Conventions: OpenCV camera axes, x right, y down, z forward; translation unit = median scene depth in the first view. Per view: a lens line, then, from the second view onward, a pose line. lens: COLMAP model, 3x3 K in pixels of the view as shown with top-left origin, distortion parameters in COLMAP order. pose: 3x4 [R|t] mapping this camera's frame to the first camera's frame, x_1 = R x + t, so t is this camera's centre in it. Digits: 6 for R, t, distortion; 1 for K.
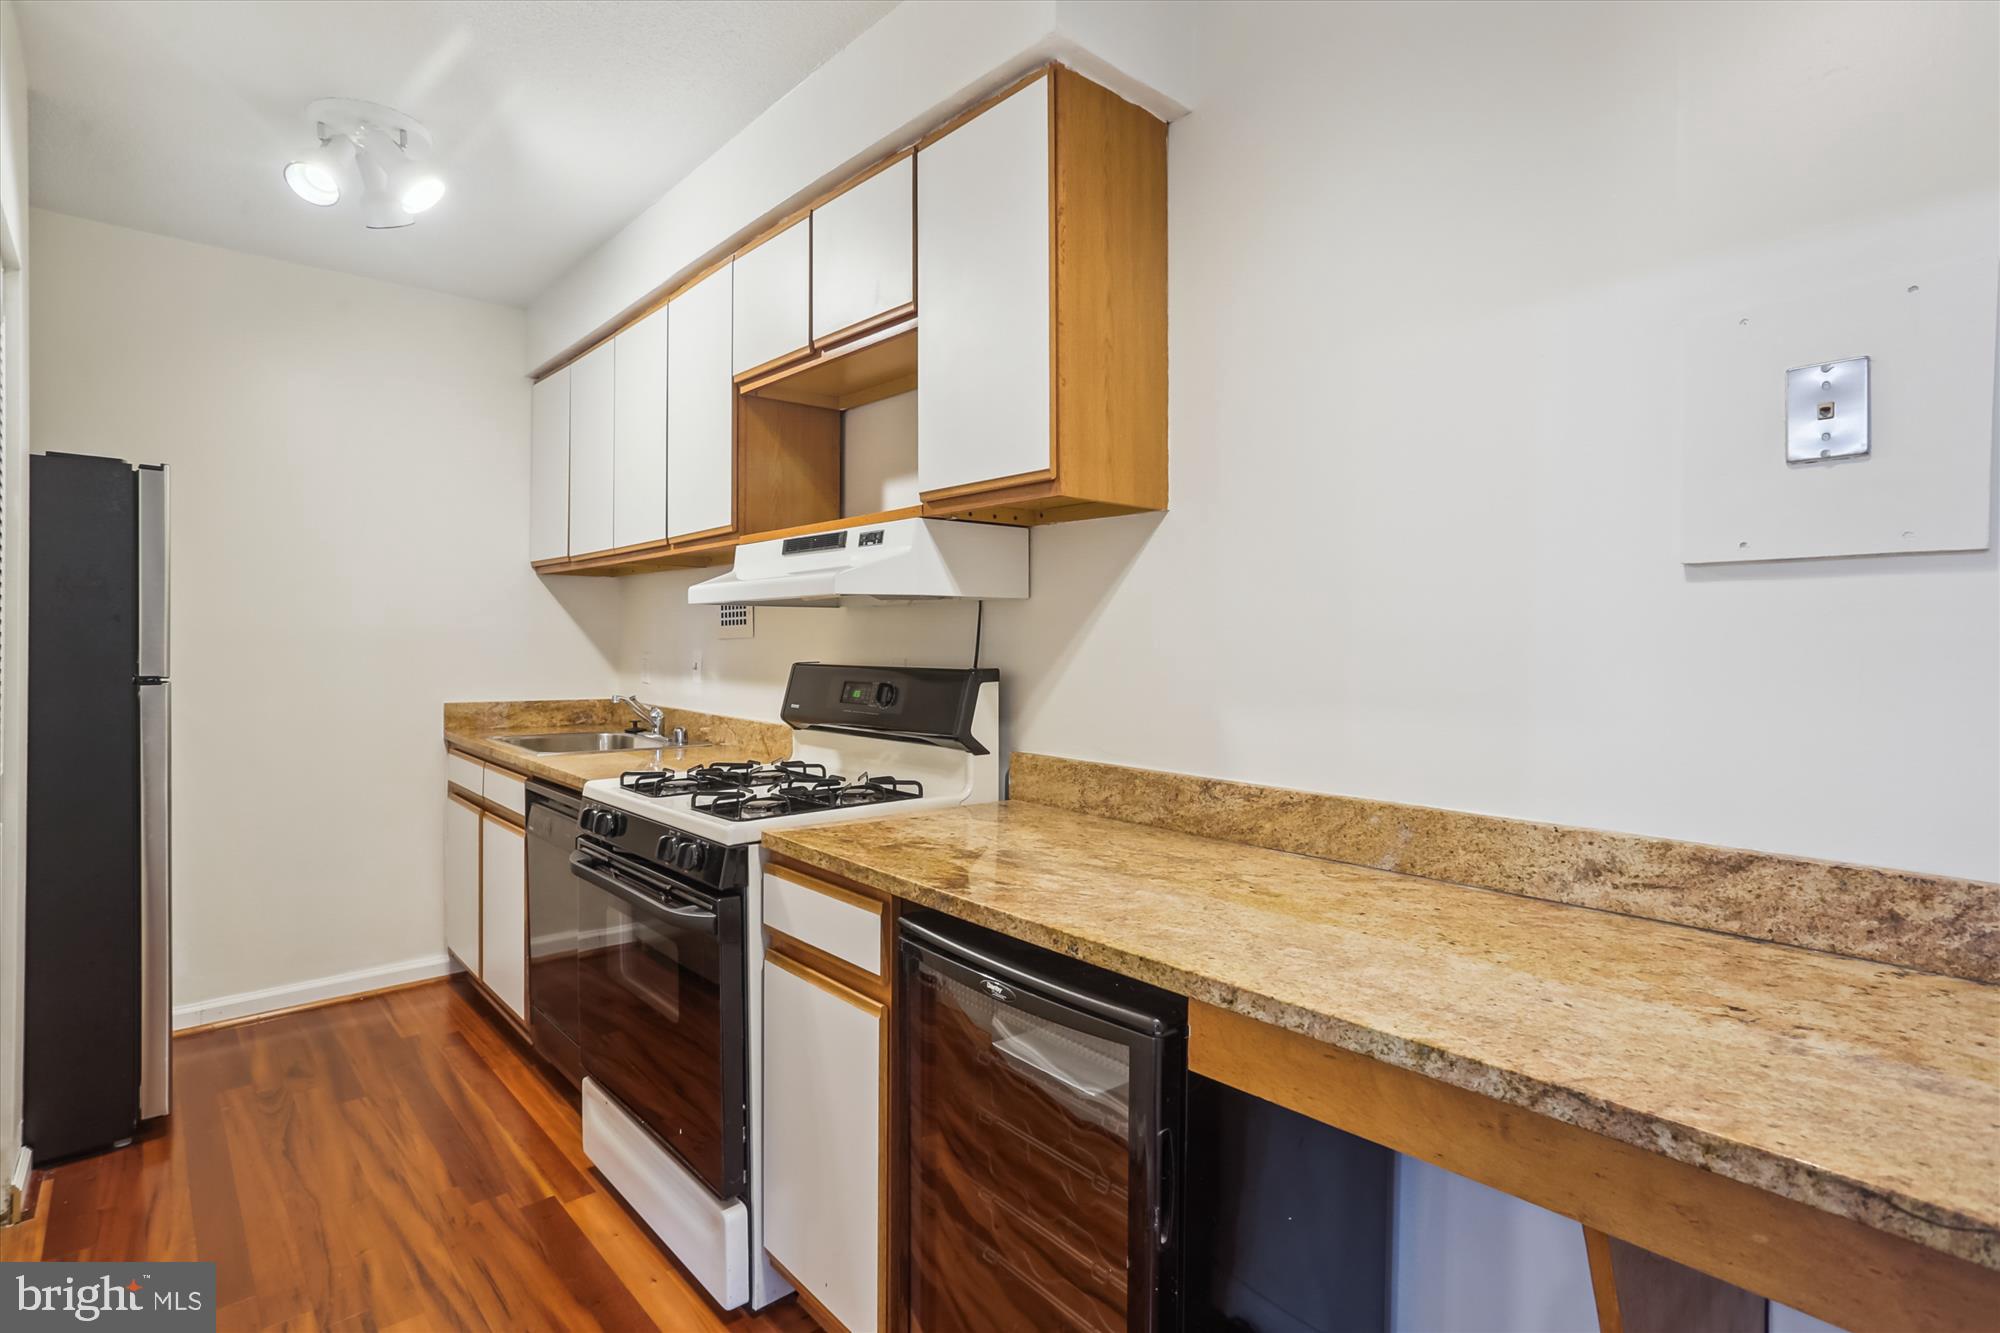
lens RADIAL K [[966.0, 0, 998.3], [0, 966.0, 626.5], [0, 0, 1]] dist [-0.049082, 0.030126]
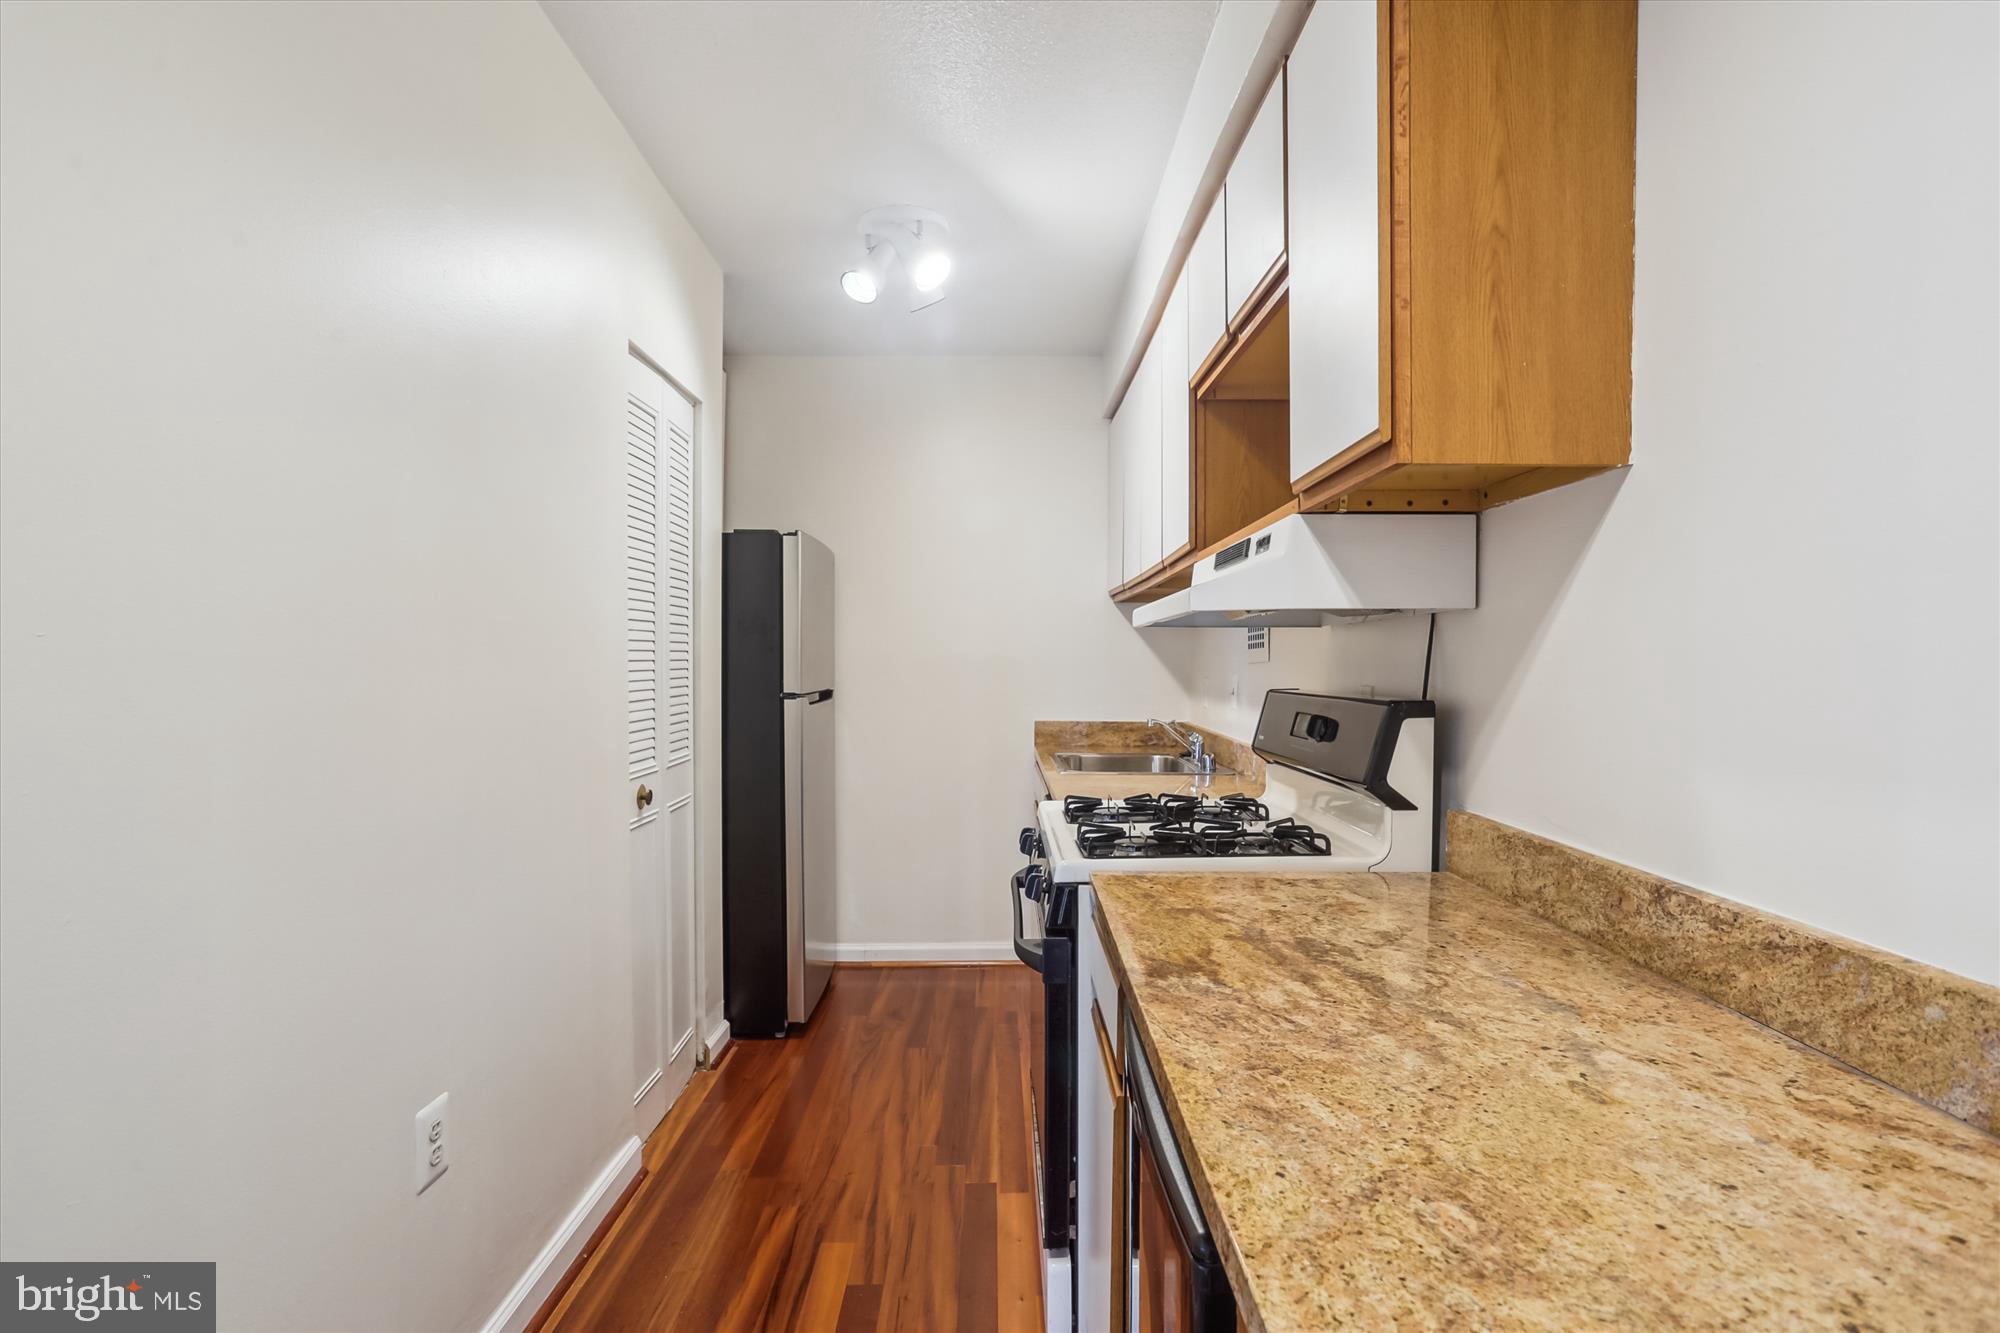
lens RADIAL K [[958.6, 0, 1015.0], [0, 958.6, 676.4], [0, 0, 1]] dist [-0.052114, 0.035064]
pose [[0.766255, 0.005836, -0.642510, 0.255908], [0.011036, 0.999692, 0.022241, 0.004273], [0.642442, -0.024133, 0.765954, 0.228072]]
